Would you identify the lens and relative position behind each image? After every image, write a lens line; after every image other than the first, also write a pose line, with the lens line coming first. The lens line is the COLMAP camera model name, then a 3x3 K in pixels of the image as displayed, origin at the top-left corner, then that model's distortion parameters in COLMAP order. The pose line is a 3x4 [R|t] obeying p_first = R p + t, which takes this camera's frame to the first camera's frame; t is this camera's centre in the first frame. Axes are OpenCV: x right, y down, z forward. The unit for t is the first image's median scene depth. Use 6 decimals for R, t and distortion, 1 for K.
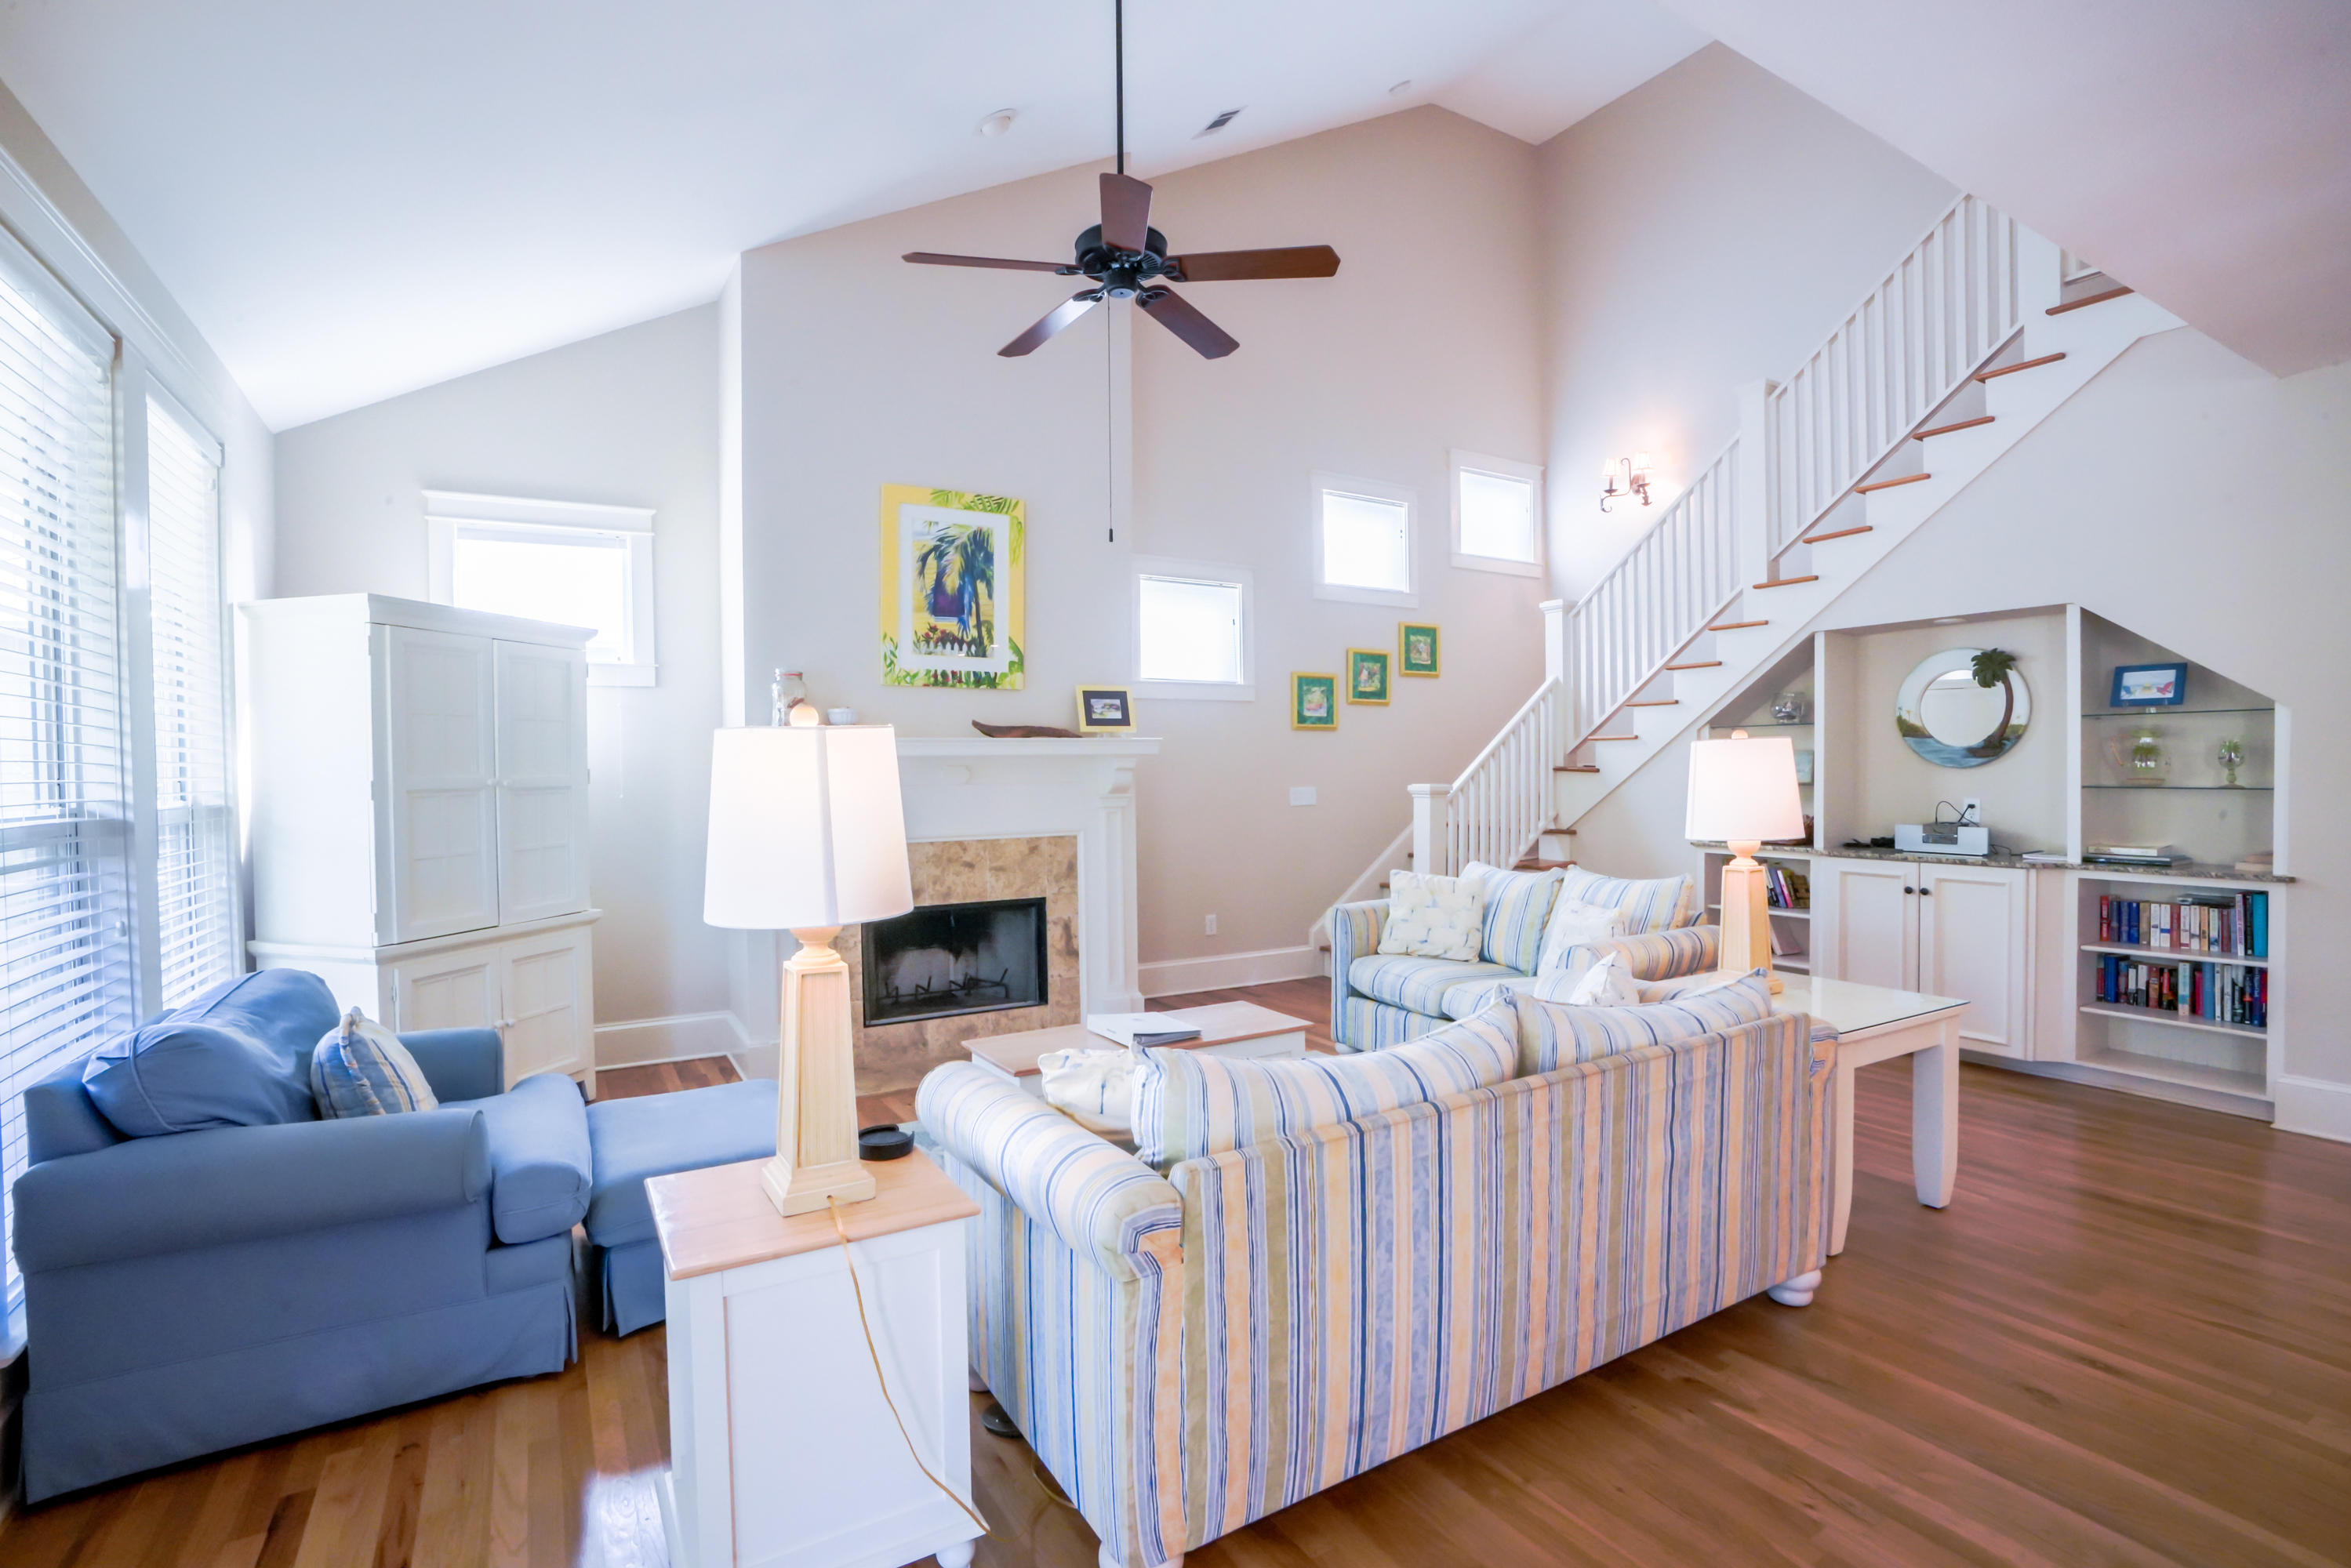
lens RADIAL K [[1091.5, 0, 1170.9], [0, 1091.5, 782.6], [0, 0, 1]] dist [-0.064839, 0.024787]
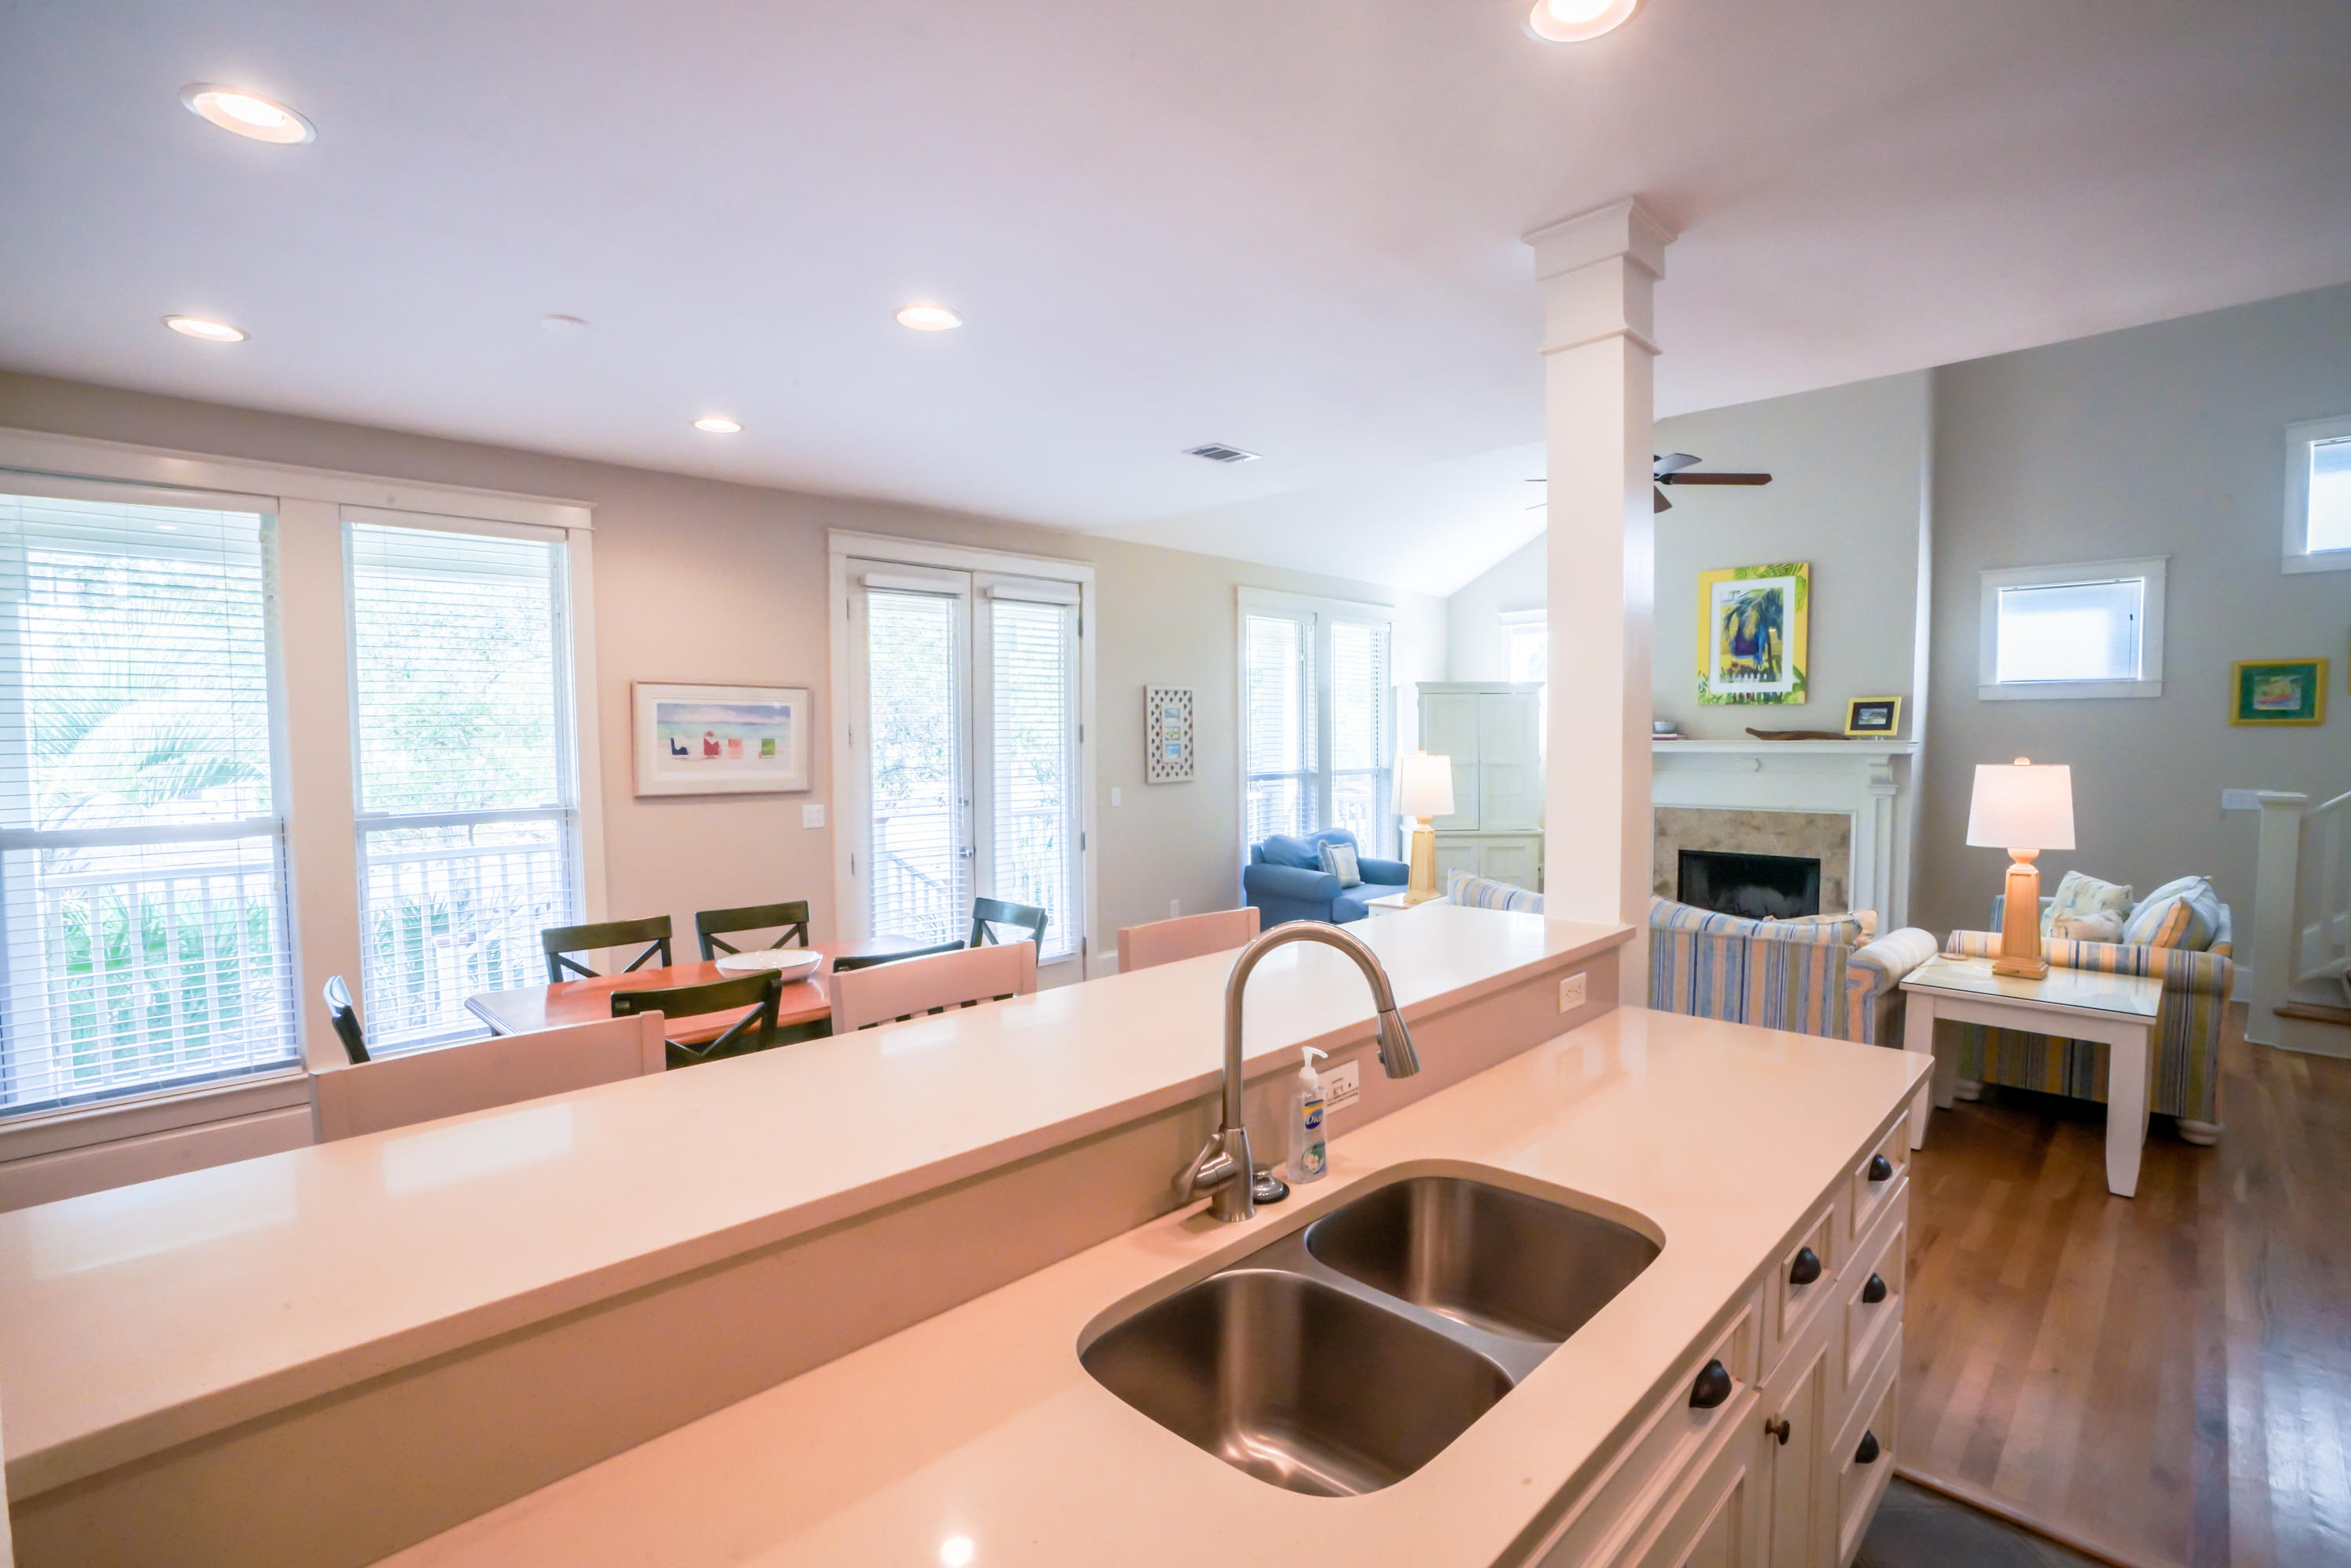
lens RADIAL K [[1091.5, 0, 1162.9], [0, 1091.5, 791.2], [0, 0, 1]] dist [-0.064839, 0.024787]
pose [[0.245930, 0.059791, -0.967442, 1.026394], [-0.011884, 0.998207, 0.058672, -0.048251], [0.969215, -0.002932, 0.246199, -0.106001]]
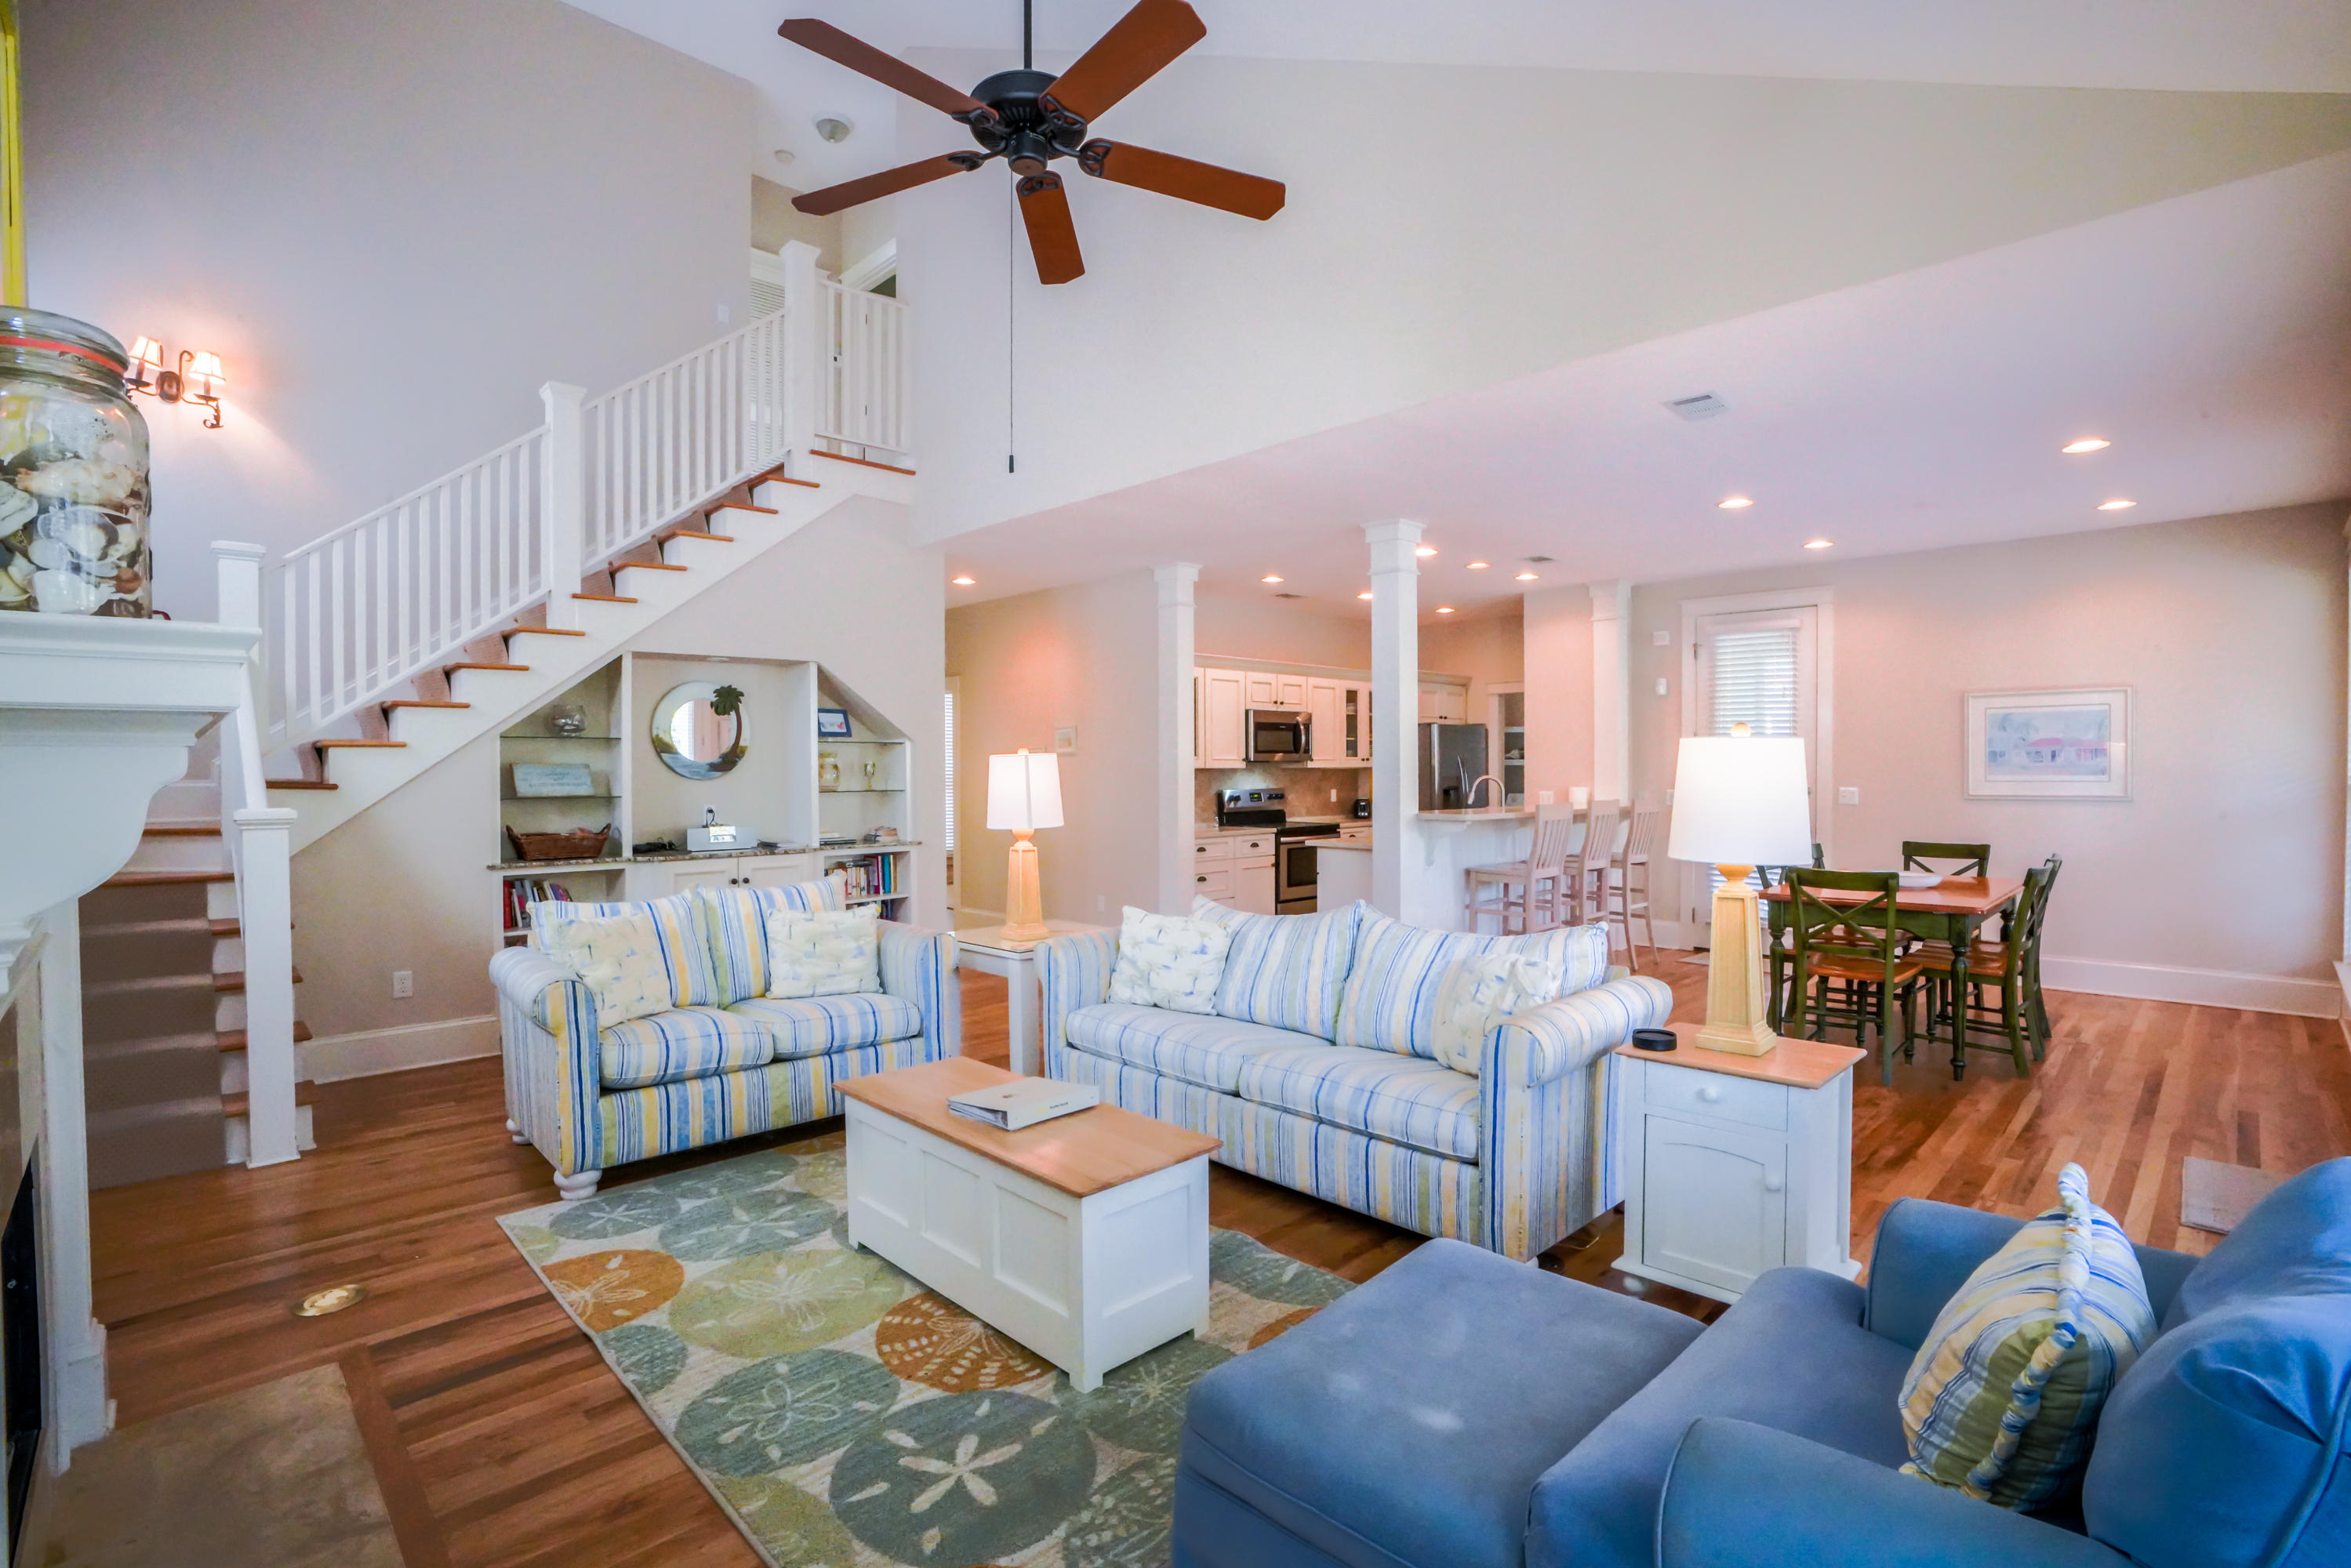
lens RADIAL K [[1091.5, 0, 1174.7], [0, 1091.5, 781.3], [0, 0, 1]] dist [-0.064839, 0.024787]
pose [[-0.232567, -0.000264, 0.972580, -0.588179], [0.023573, 0.999705, 0.005908, -0.006998], [-0.972295, 0.024301, -0.232492, 0.771968]]
